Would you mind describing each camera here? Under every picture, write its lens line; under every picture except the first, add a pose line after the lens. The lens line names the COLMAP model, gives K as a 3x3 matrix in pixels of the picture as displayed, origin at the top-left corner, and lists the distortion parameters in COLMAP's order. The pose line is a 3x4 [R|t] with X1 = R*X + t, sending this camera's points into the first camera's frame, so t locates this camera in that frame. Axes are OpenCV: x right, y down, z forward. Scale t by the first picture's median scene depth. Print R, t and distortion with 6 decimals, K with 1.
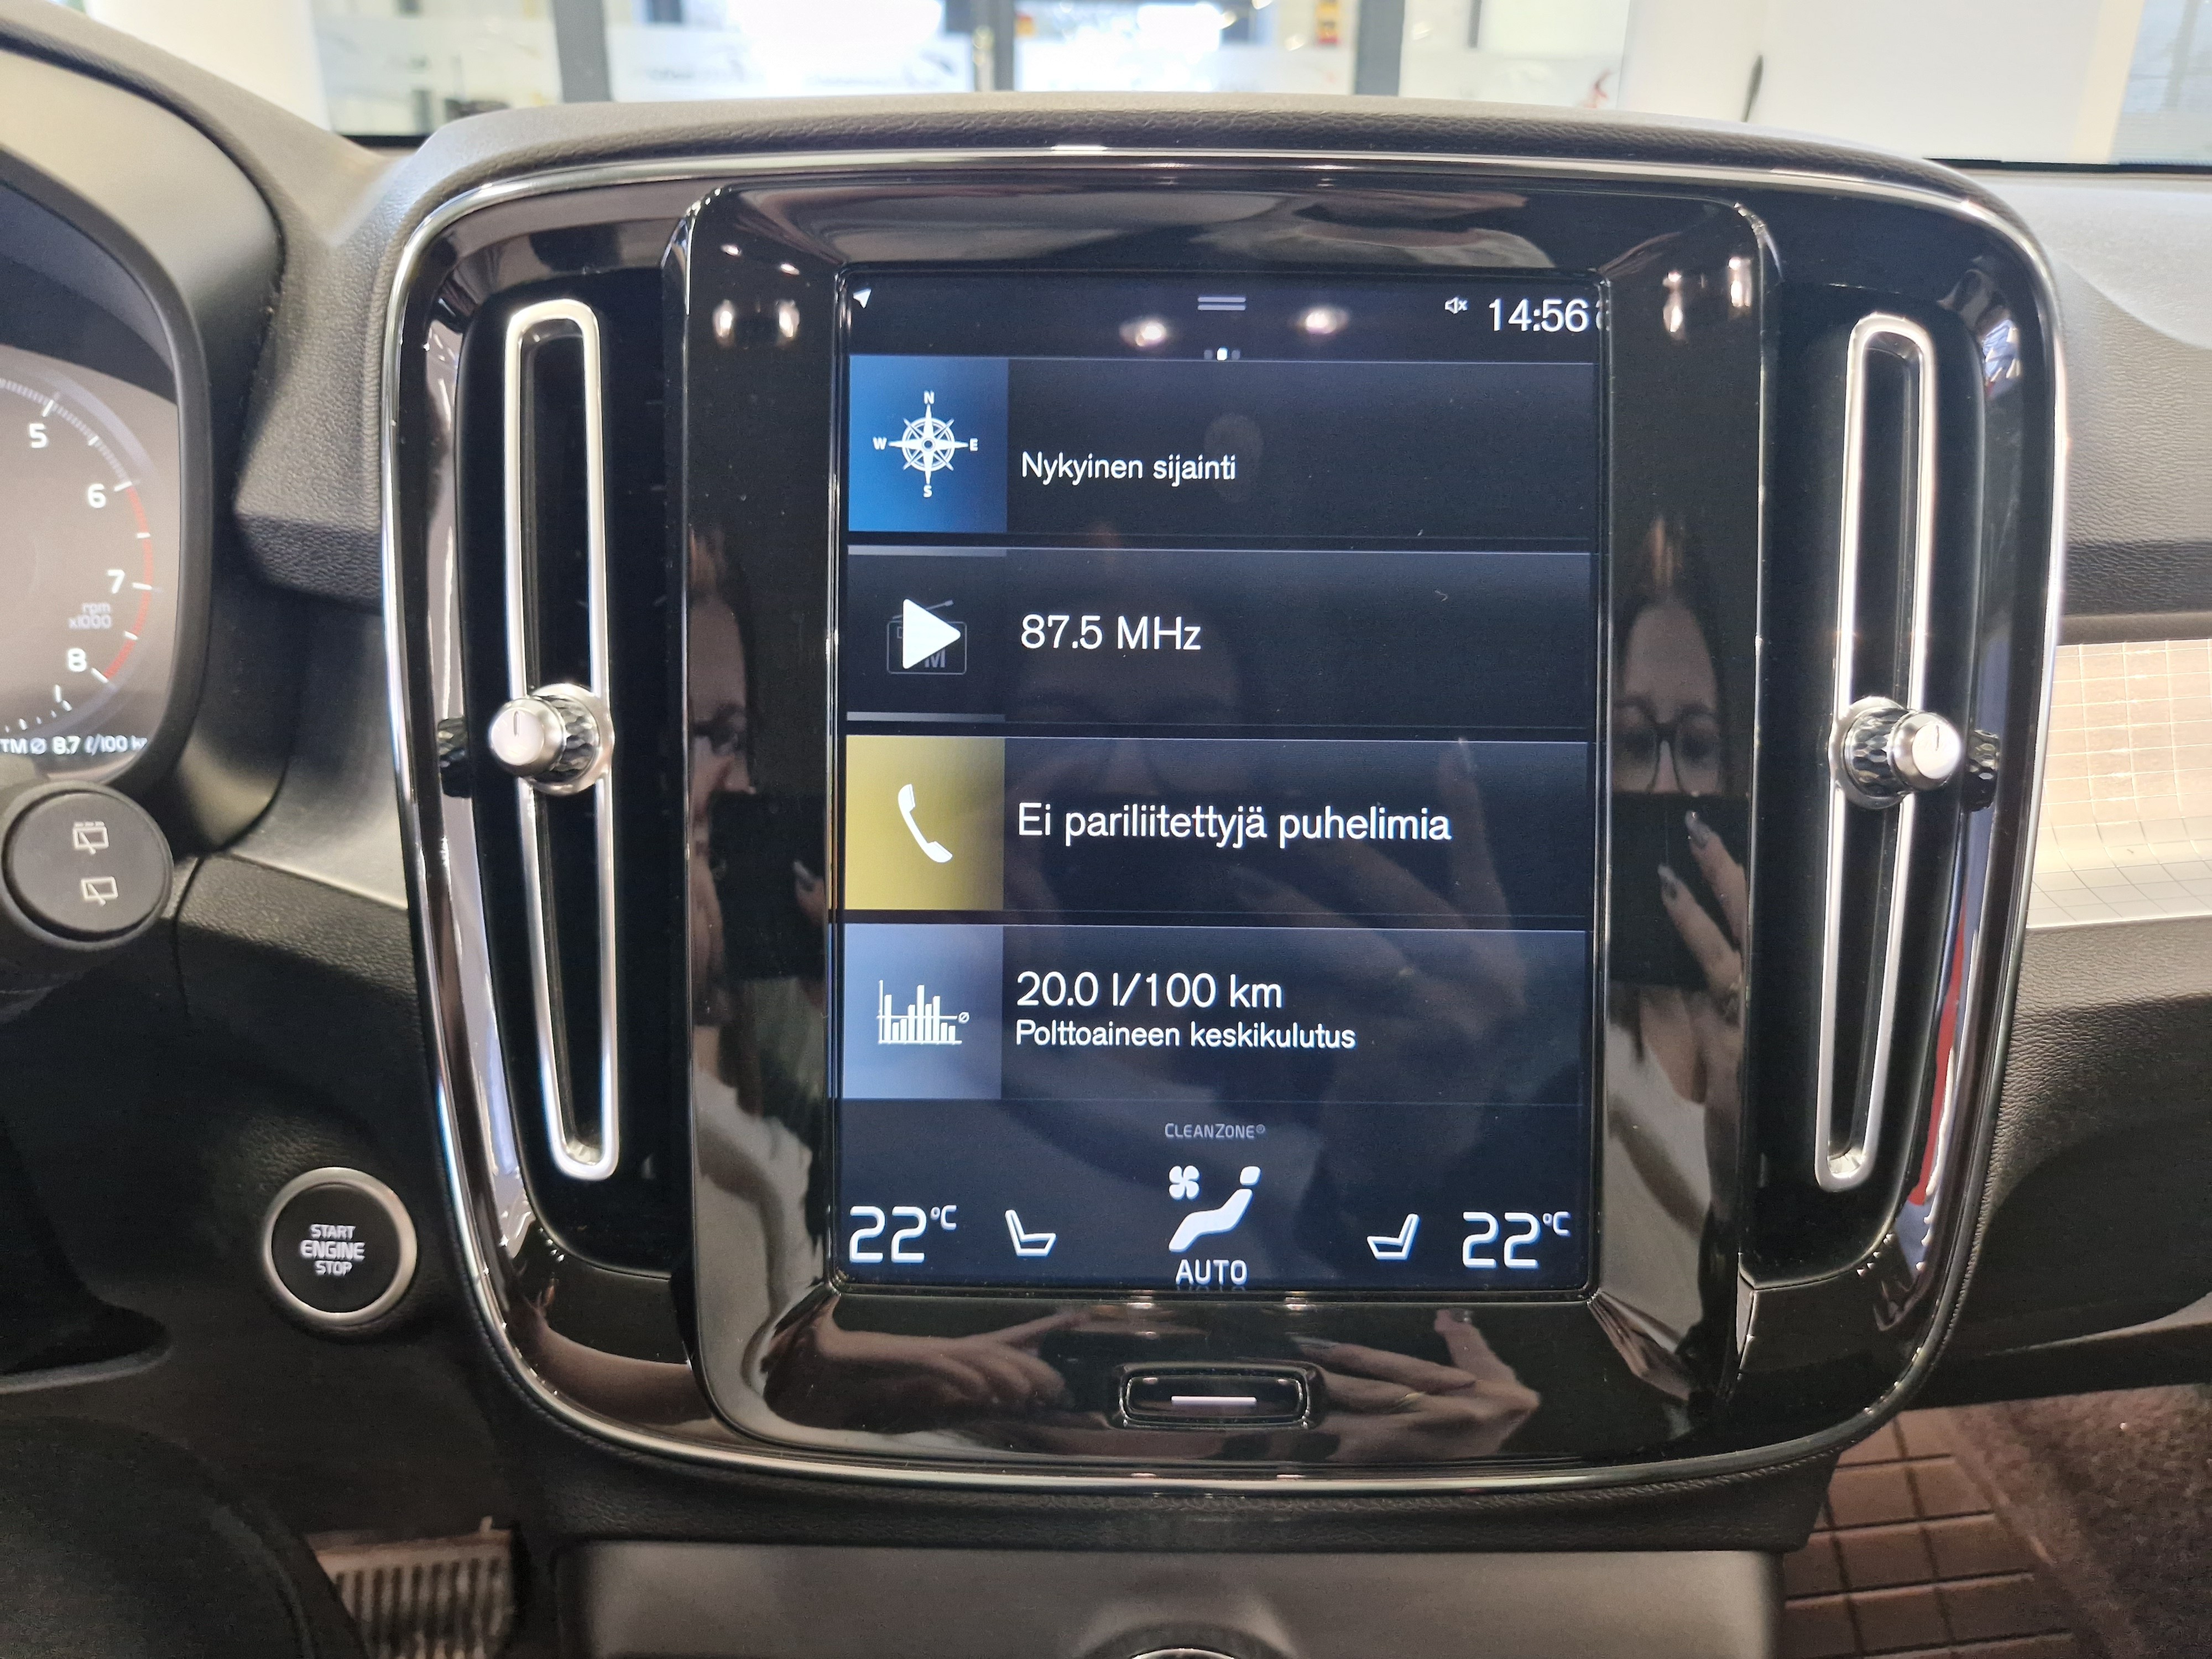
lens RADIAL K [[1311.9, 0, 1163.4], [0, 1311.9, 913.1], [0, 0, 1]] dist [0.003359, -0.013025]
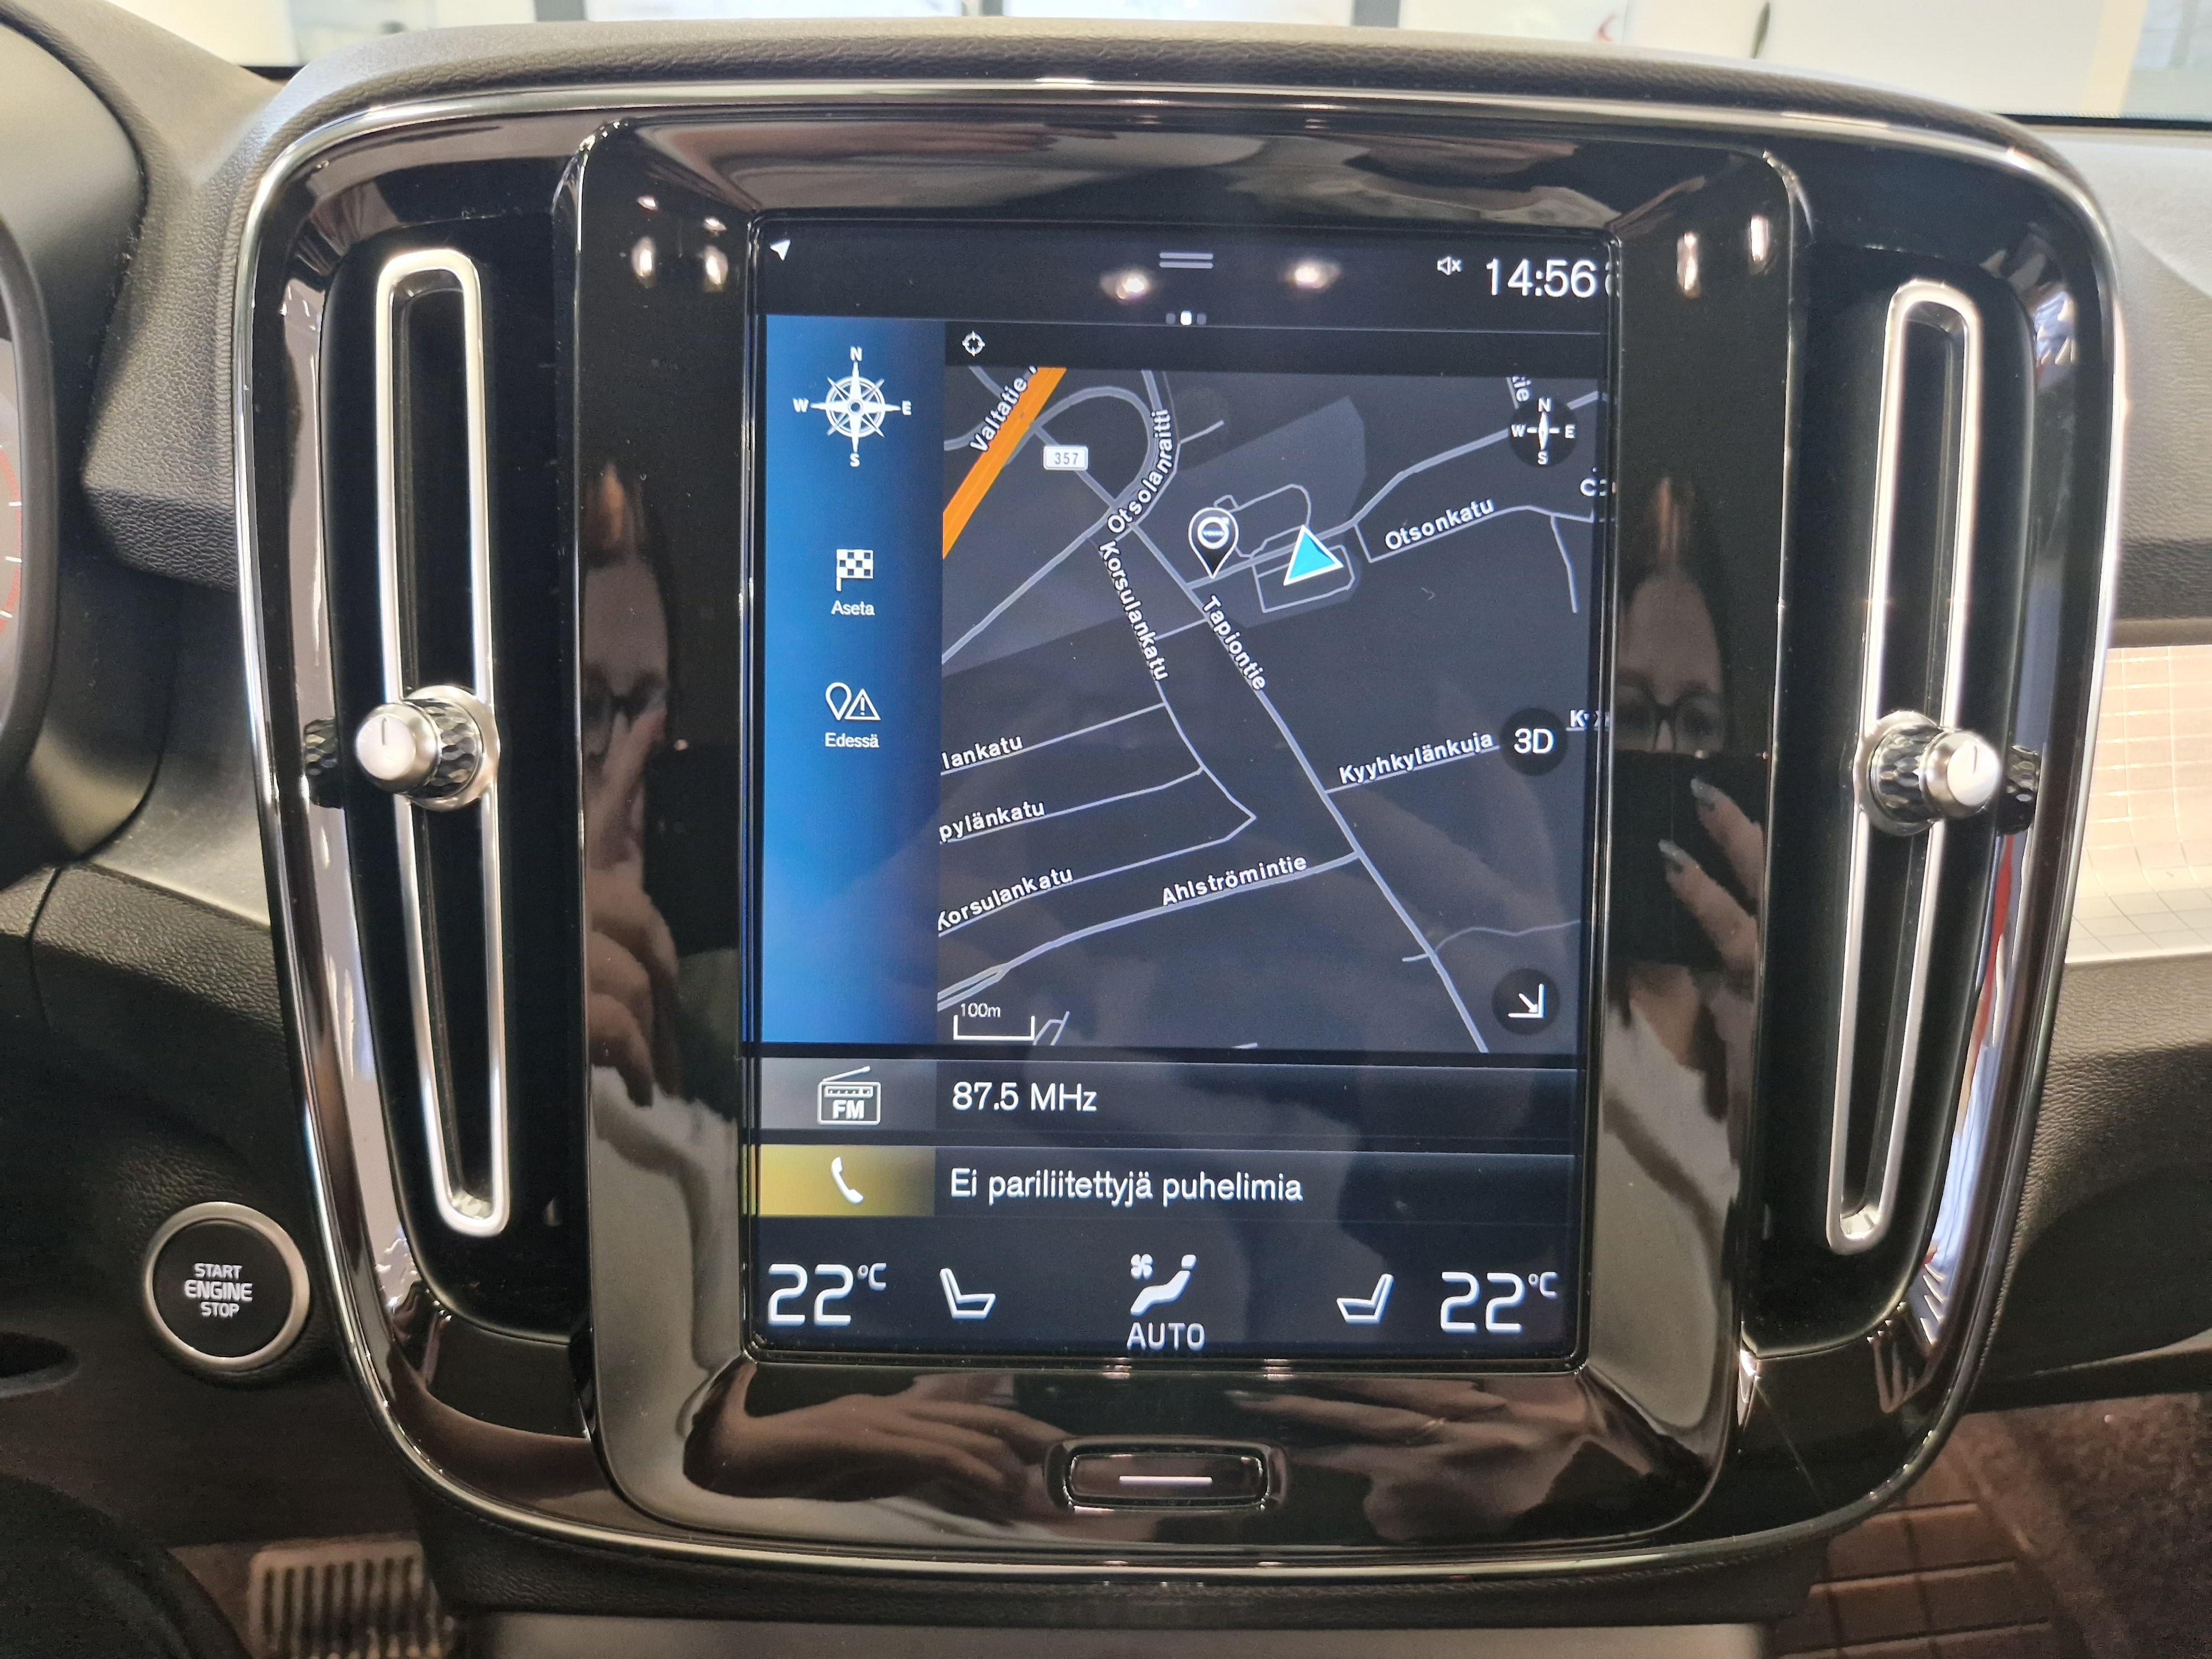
lens RADIAL K [[1311.9, 0, 1163.4], [0, 1311.9, 913.1], [0, 0, 1]] dist [0.003359, -0.013025]
pose [[0.999939, 0.007882, 0.007753, 0.025311], [-0.008132, 0.999431, 0.032737, -0.050549], [-0.007491, -0.032798, 0.999434, 0.095026]]
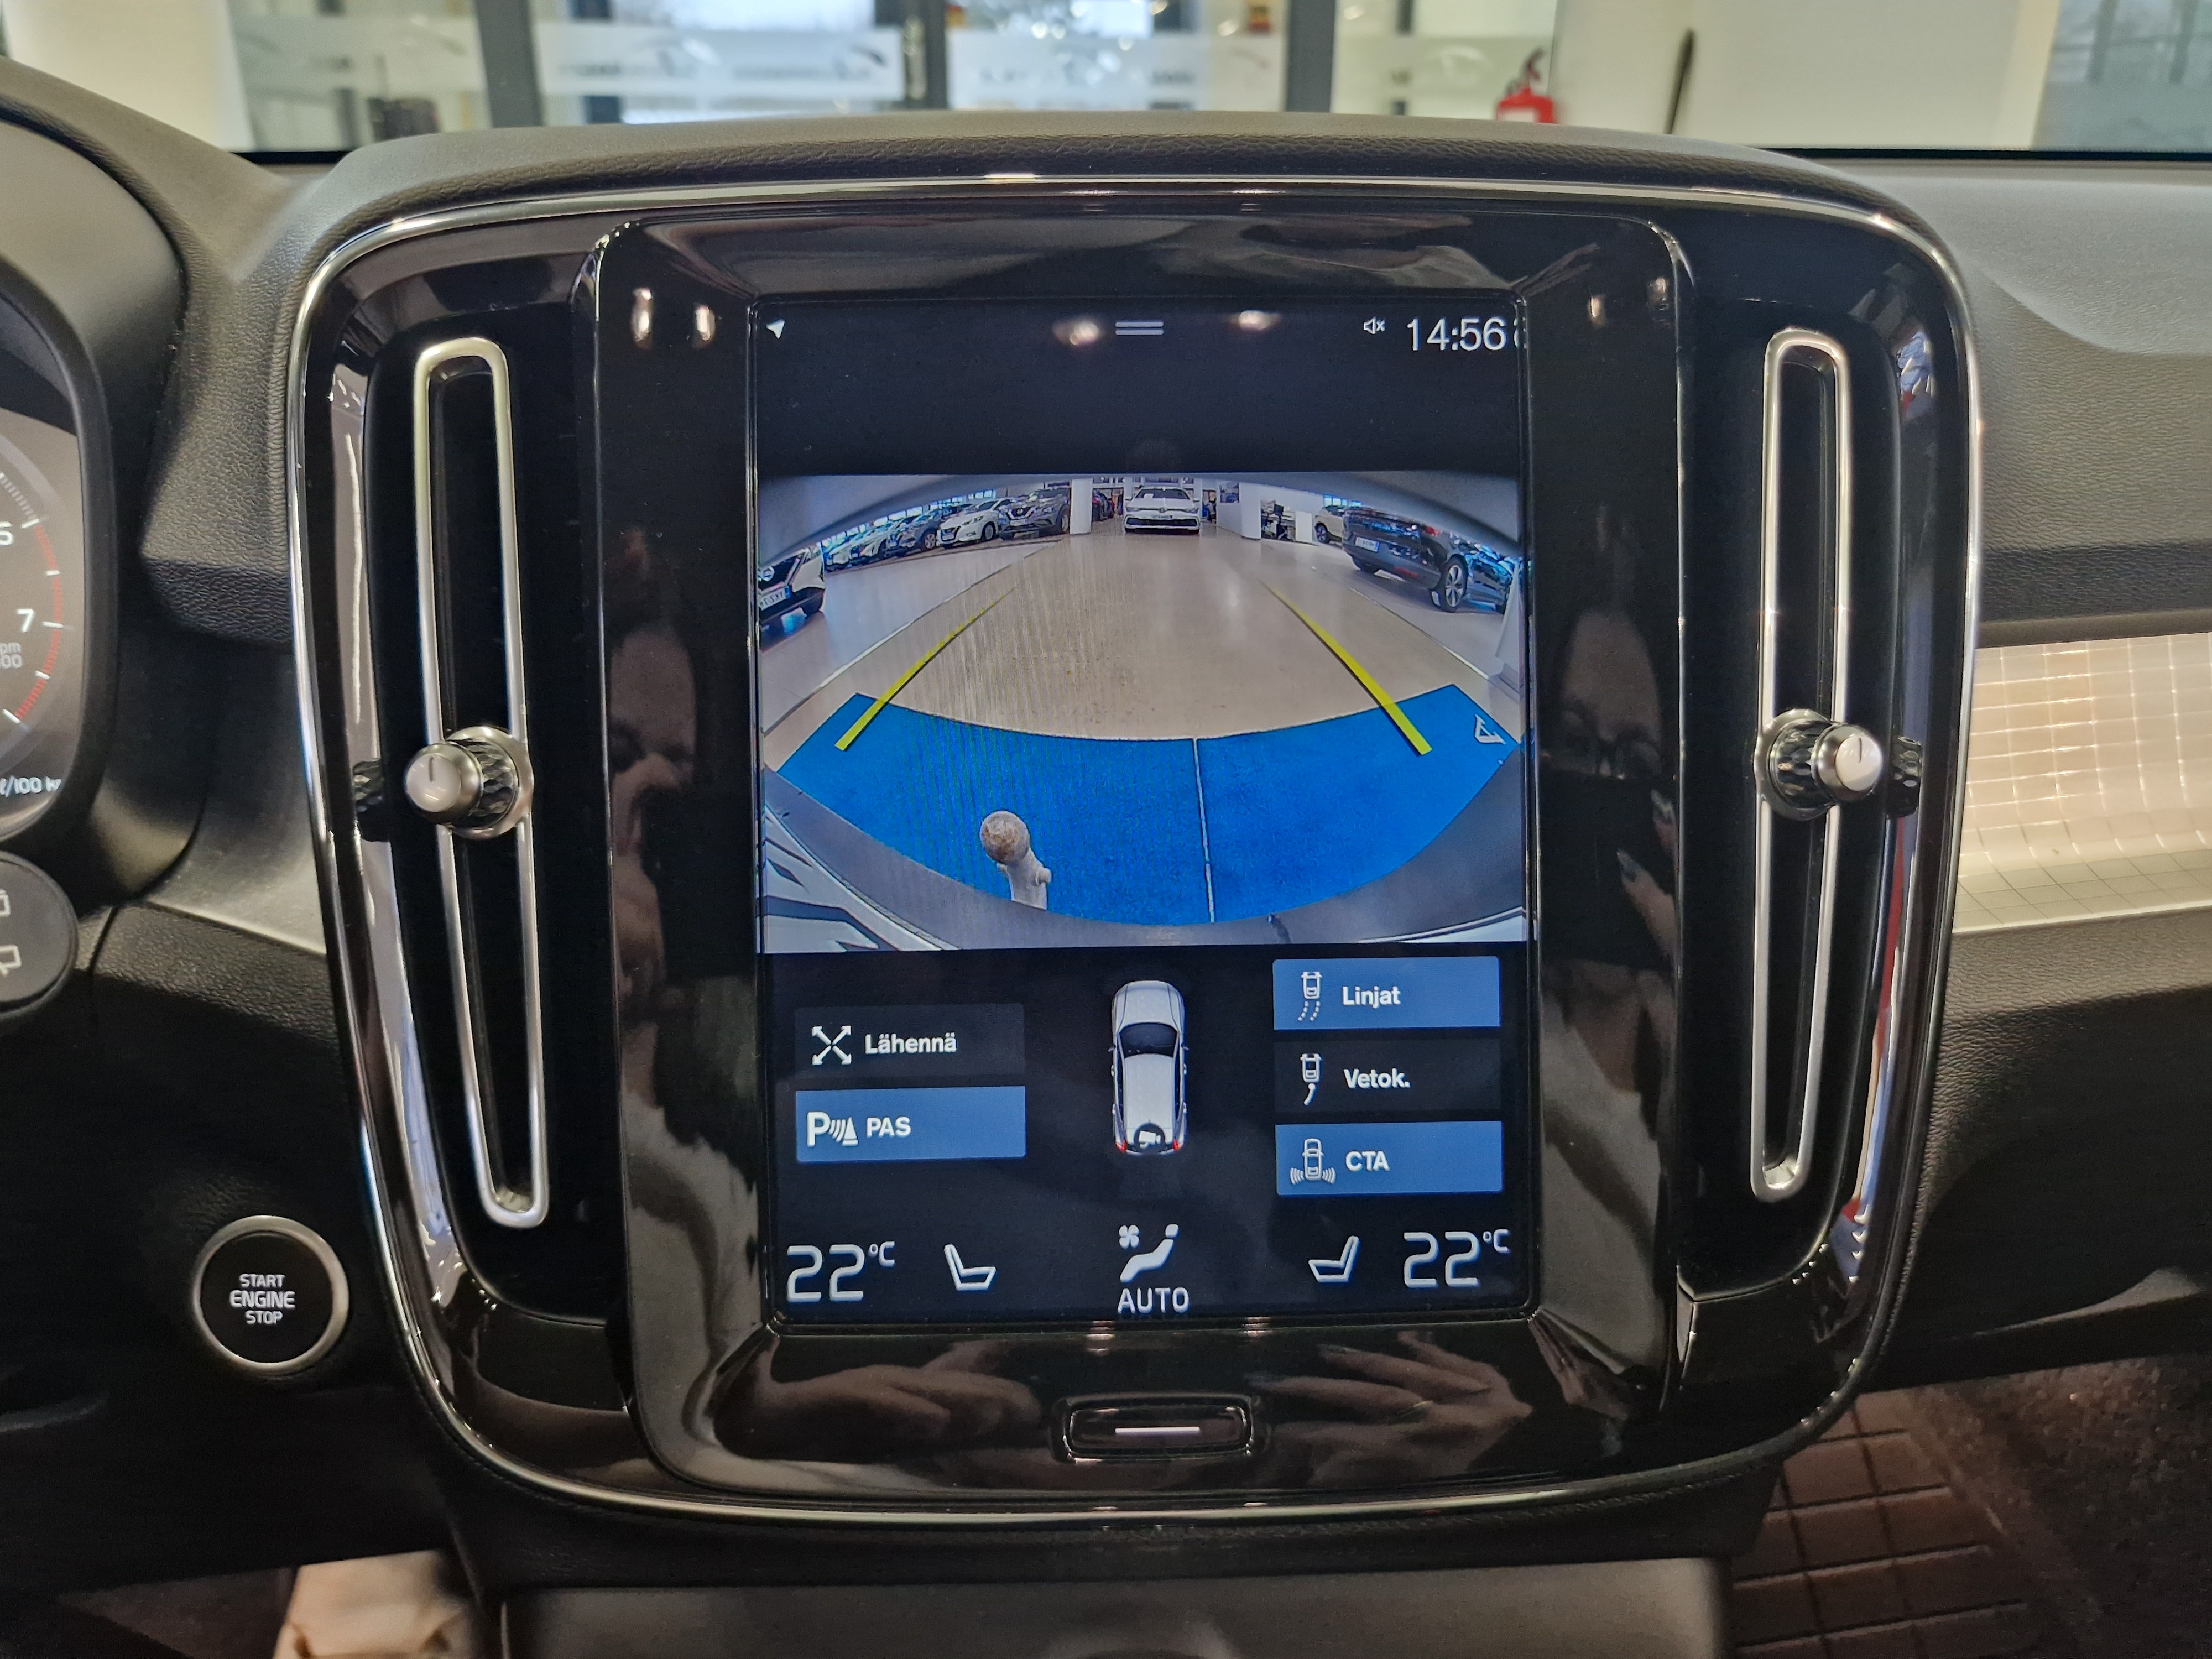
lens RADIAL K [[1313.7, 0, 1145.2], [0, 1313.7, 898.8], [0, 0, 1]] dist [0.004576, -0.014339]
pose [[0.999494, -0.024639, 0.020109, 0.017878], [0.024639, 0.999696, 0.000241, -0.031426], [-0.020108, 0.000254, 0.999798, 0.002630]]
